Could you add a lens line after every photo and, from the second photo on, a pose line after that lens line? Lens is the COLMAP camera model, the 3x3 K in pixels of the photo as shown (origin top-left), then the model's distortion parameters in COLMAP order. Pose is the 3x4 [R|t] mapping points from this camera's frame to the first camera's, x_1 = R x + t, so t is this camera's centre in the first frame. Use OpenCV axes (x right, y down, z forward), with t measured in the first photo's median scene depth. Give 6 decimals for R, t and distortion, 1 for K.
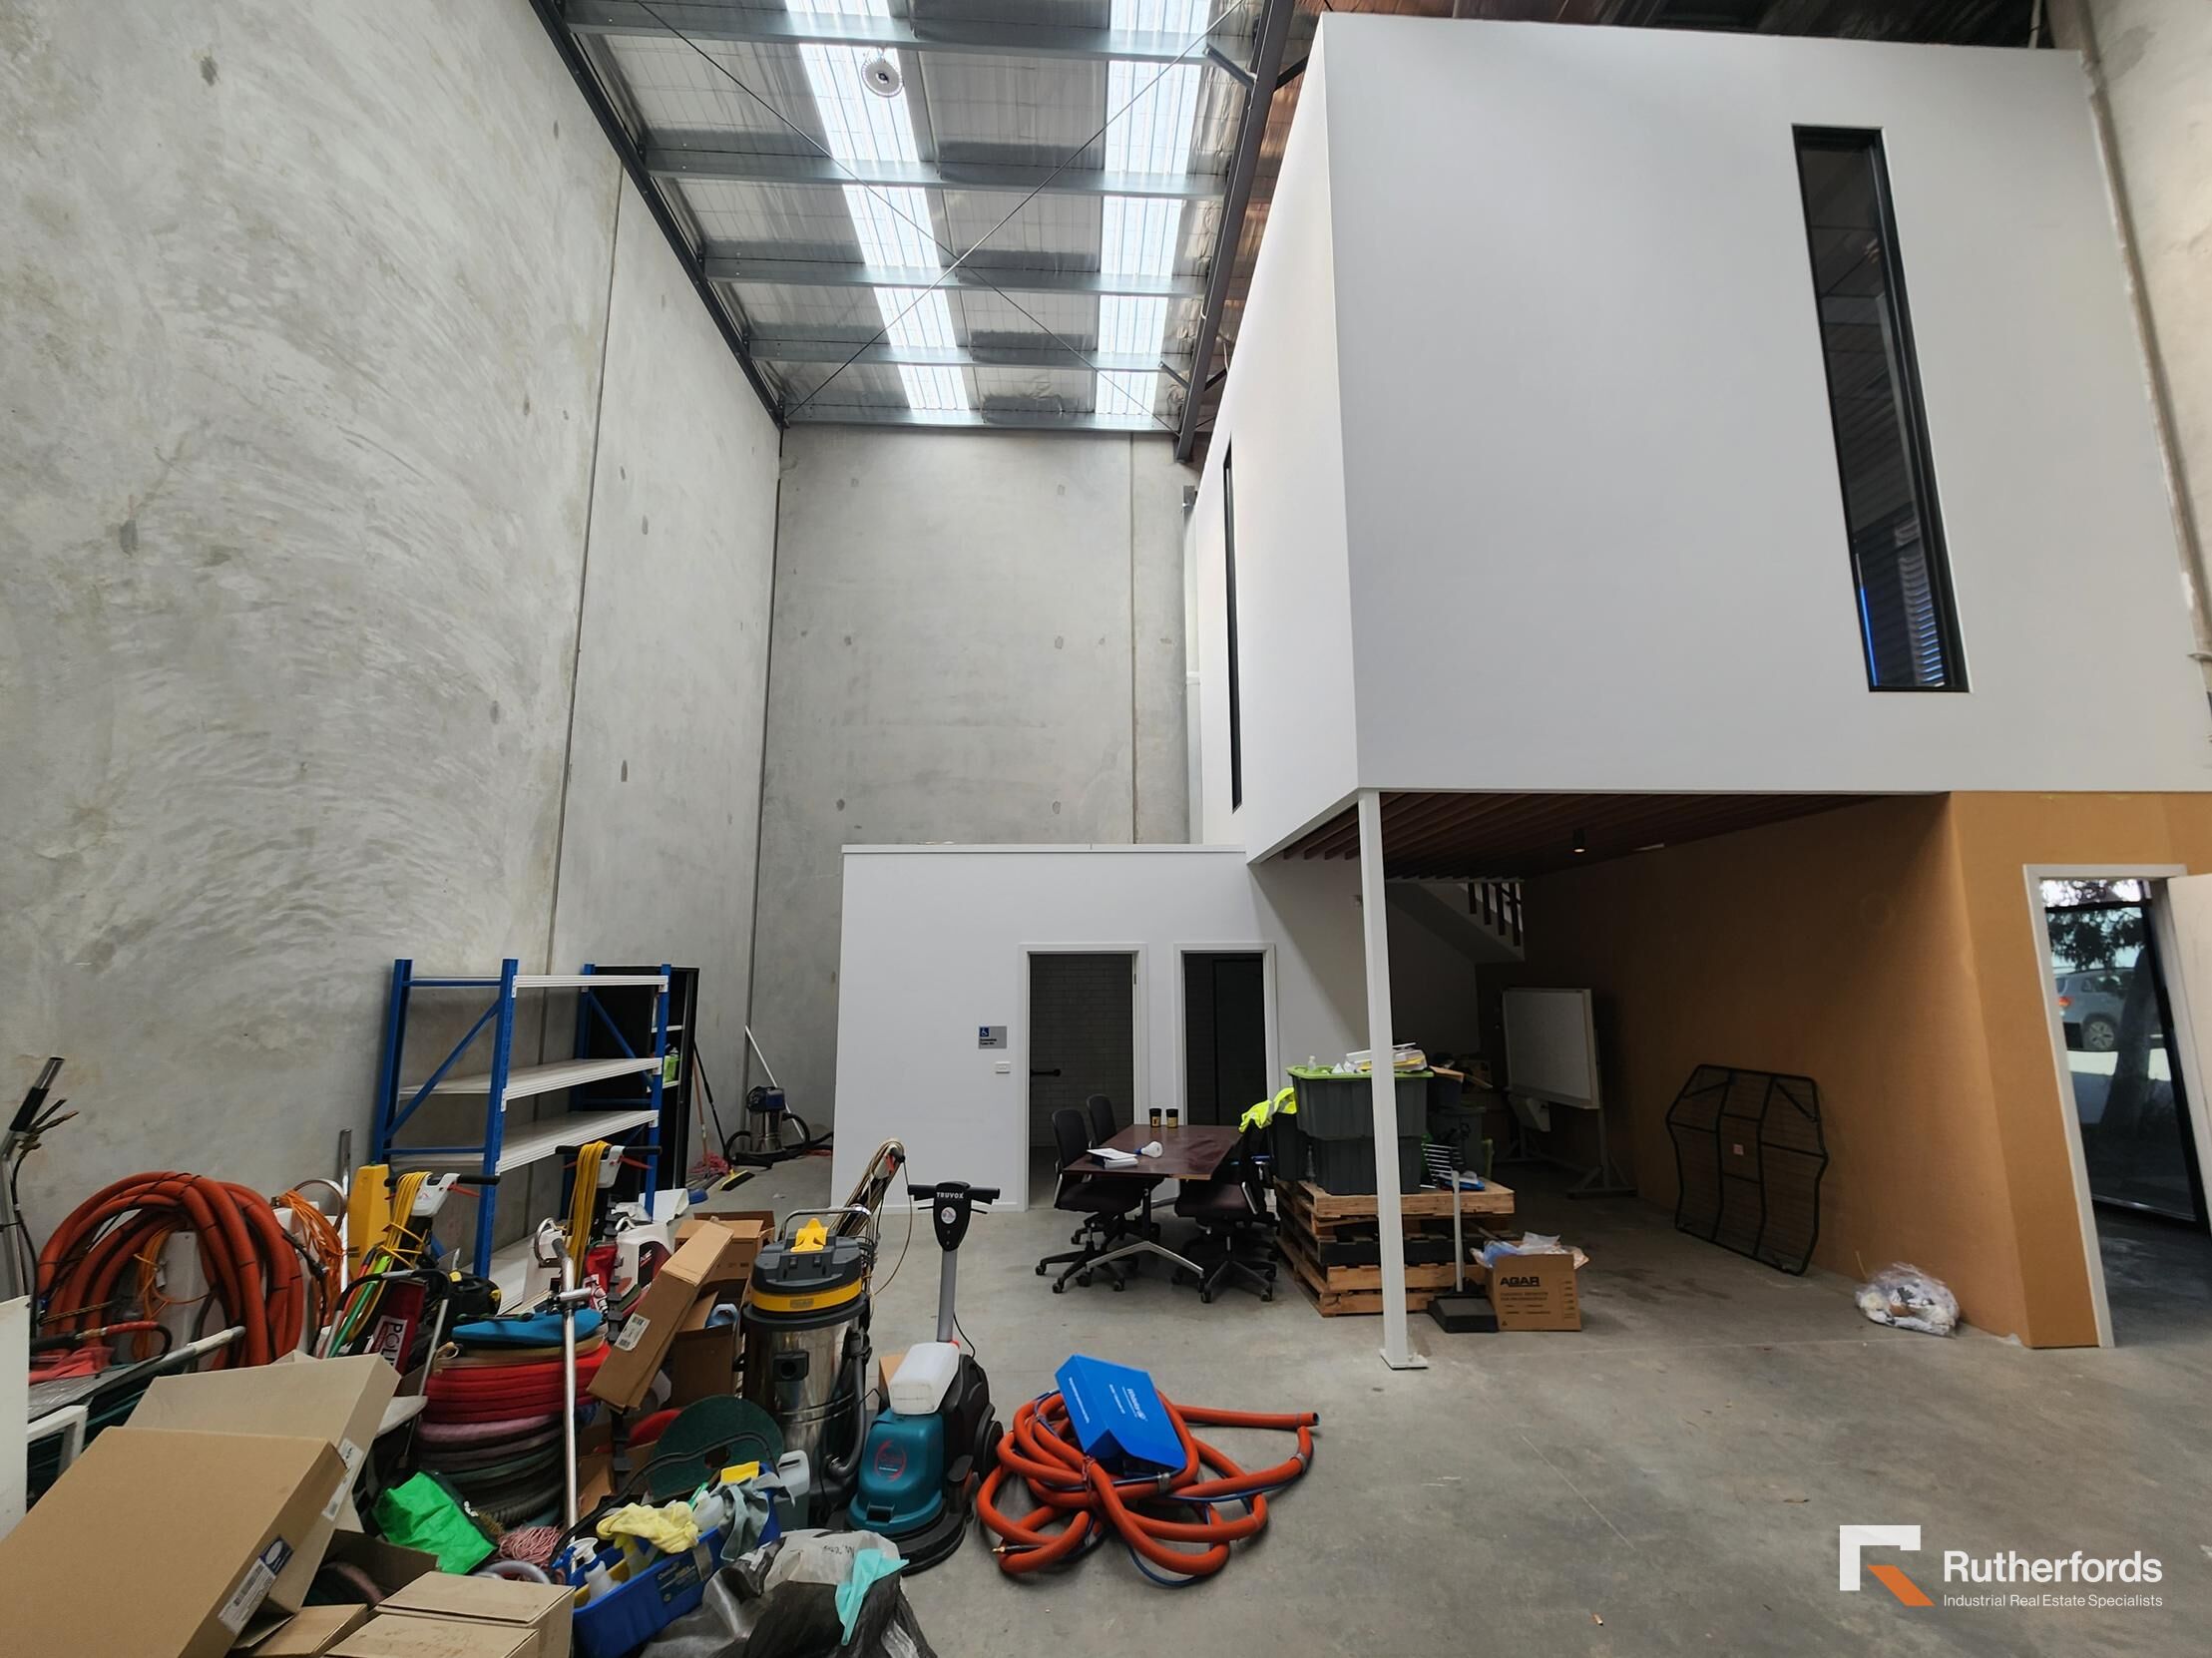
lens RADIAL K [[907.7, 0, 1122.5], [0, 907.7, 836.0], [0, 0, 1]] dist [-0.002153, 0.000894]
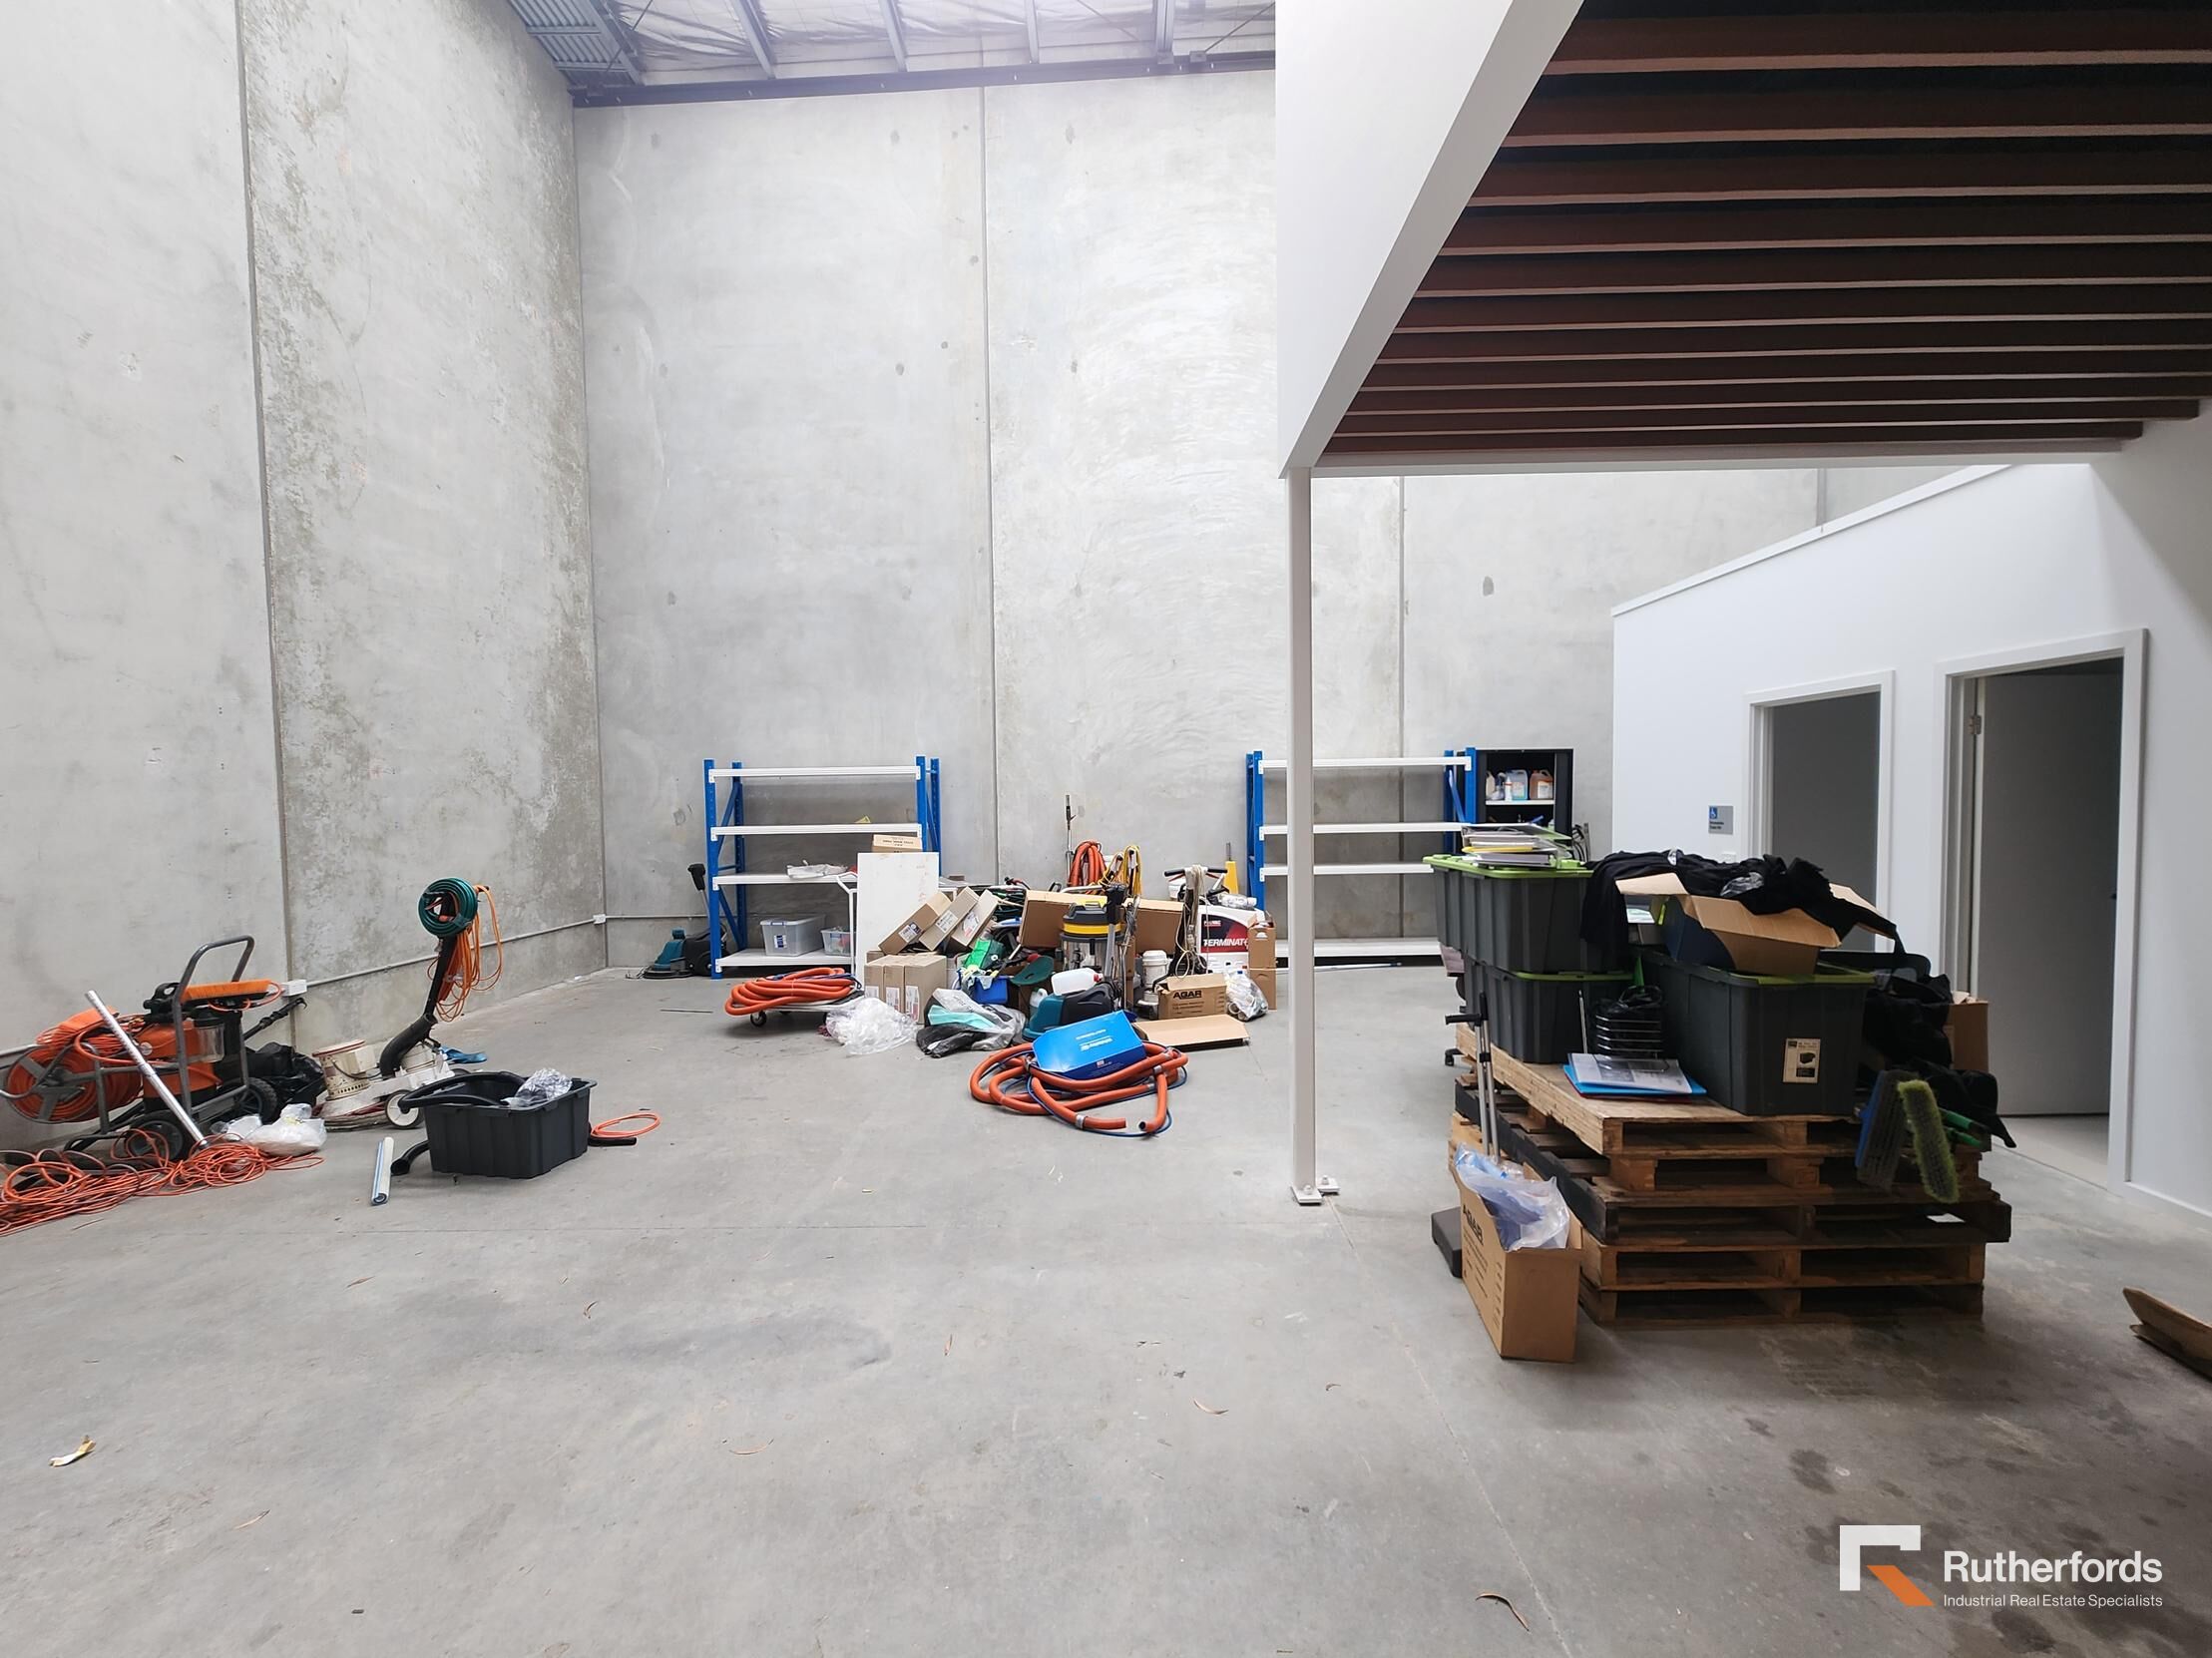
lens RADIAL K [[907.7, 0, 1117.9], [0, 907.7, 827.8], [0, 0, 1]] dist [-0.002153, 0.000894]
pose [[-0.062710, 0.040762, -0.997199, 1.136379], [0.170320, 0.984946, 0.029550, 0.206541], [0.983391, -0.167989, -0.068709, 0.954039]]
